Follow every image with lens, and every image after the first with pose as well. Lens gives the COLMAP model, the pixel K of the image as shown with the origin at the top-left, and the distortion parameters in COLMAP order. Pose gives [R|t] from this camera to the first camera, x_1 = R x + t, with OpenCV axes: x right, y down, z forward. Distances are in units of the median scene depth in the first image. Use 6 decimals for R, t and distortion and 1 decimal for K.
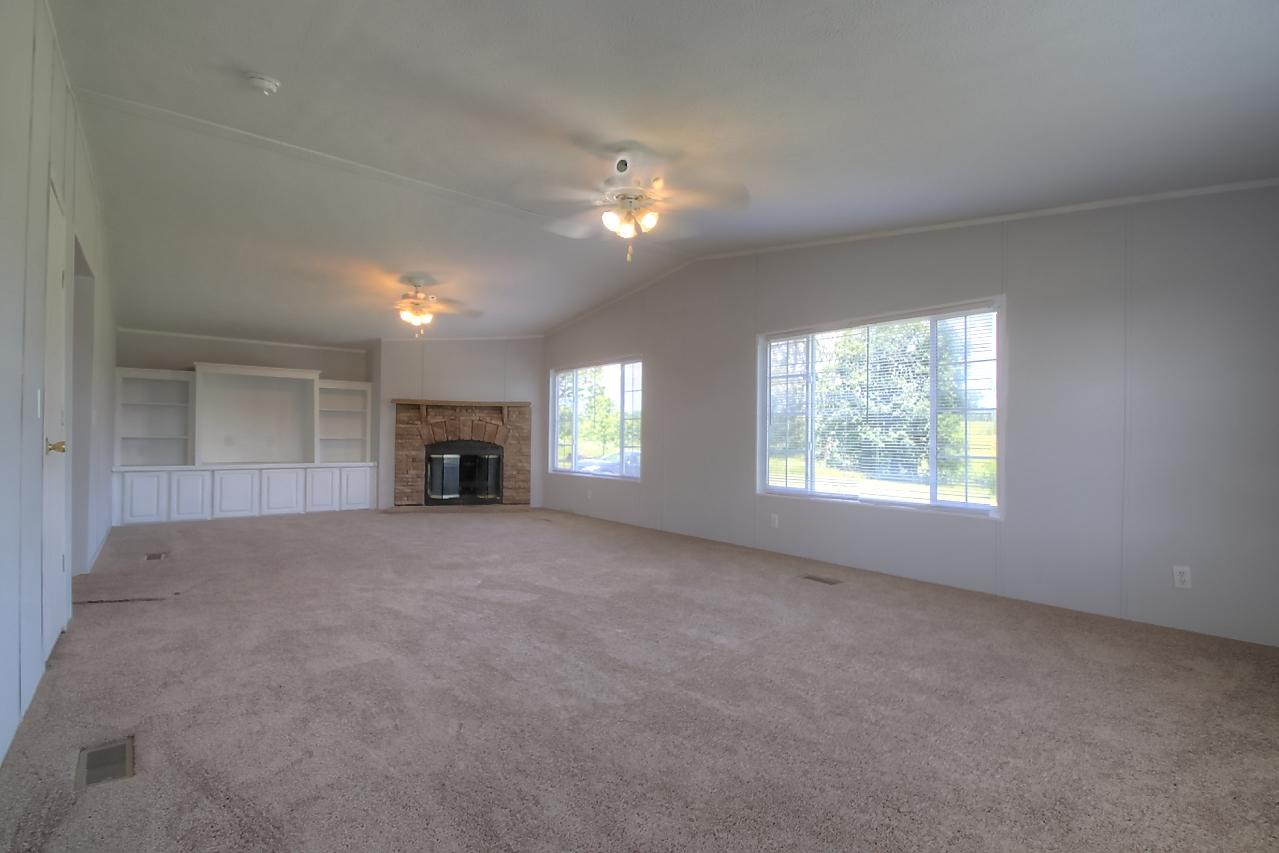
lens RADIAL K [[586.0, 0, 645.4], [0, 586.0, 430.0], [0, 0, 1]] dist [0.004225, -0.001497]
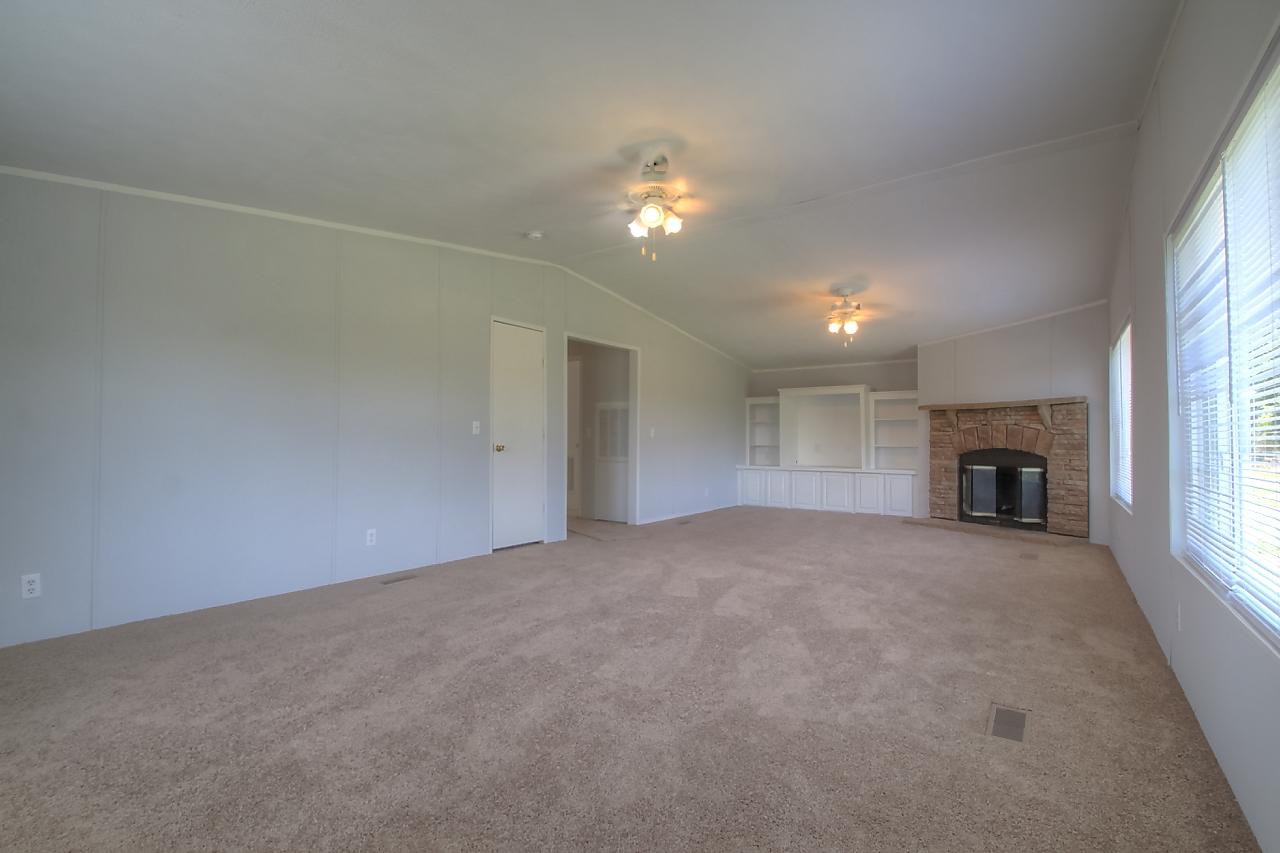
lens RADIAL K [[586.5, 0, 643.6], [0, 586.5, 429.5], [0, 0, 1]] dist [0.004225, -0.001497]
pose [[0.266860, -0.028186, -0.963323, 0.363271], [0.008927, 0.999602, -0.026774, 0.007889], [0.963694, -0.001454, 0.267006, 0.292548]]
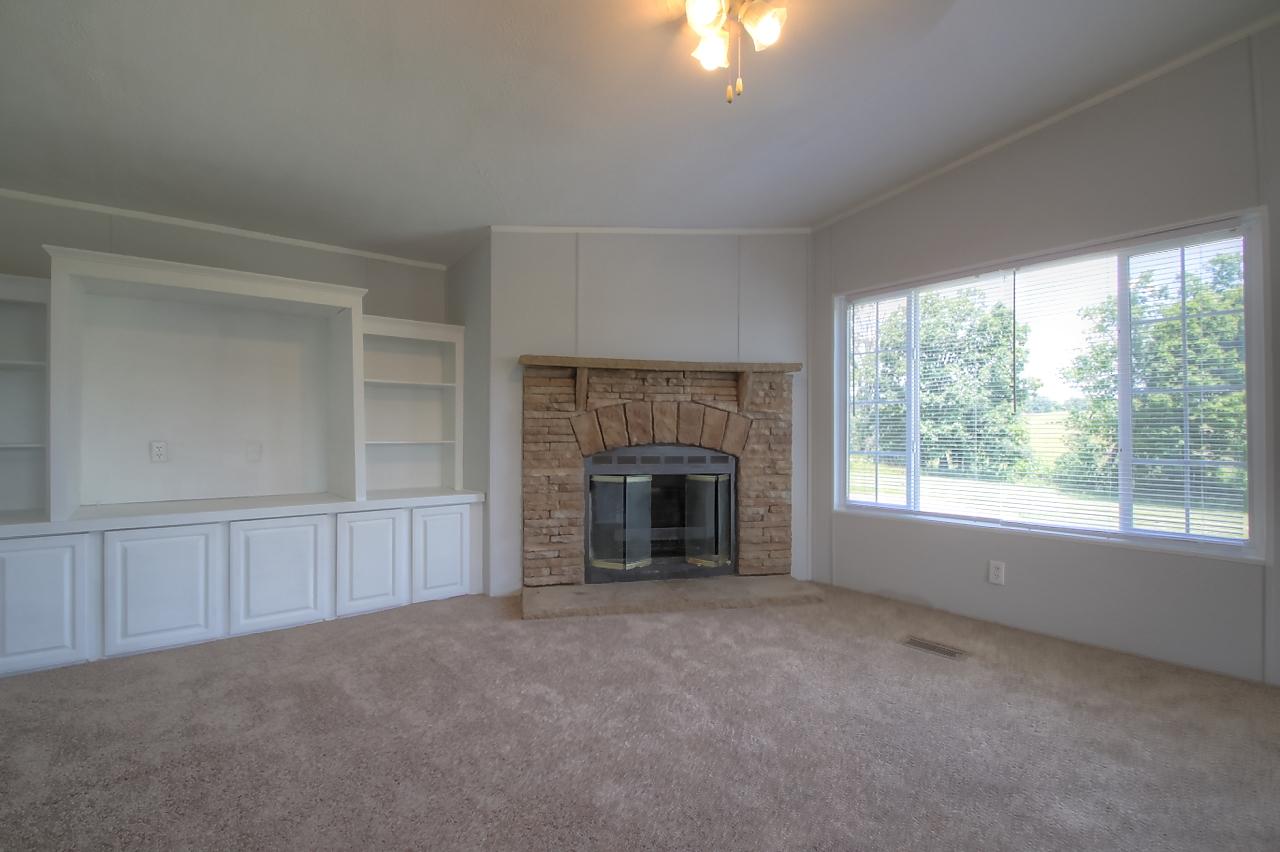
lens RADIAL K [[586.5, 0, 638.4], [0, 586.5, 427.1], [0, 0, 1]] dist [0.004225, -0.001497]
pose [[0.999846, -0.009695, -0.014626, -0.322723], [0.009740, 0.999948, 0.003021, 0.002048], [0.014596, -0.003163, 0.999888, 0.528498]]
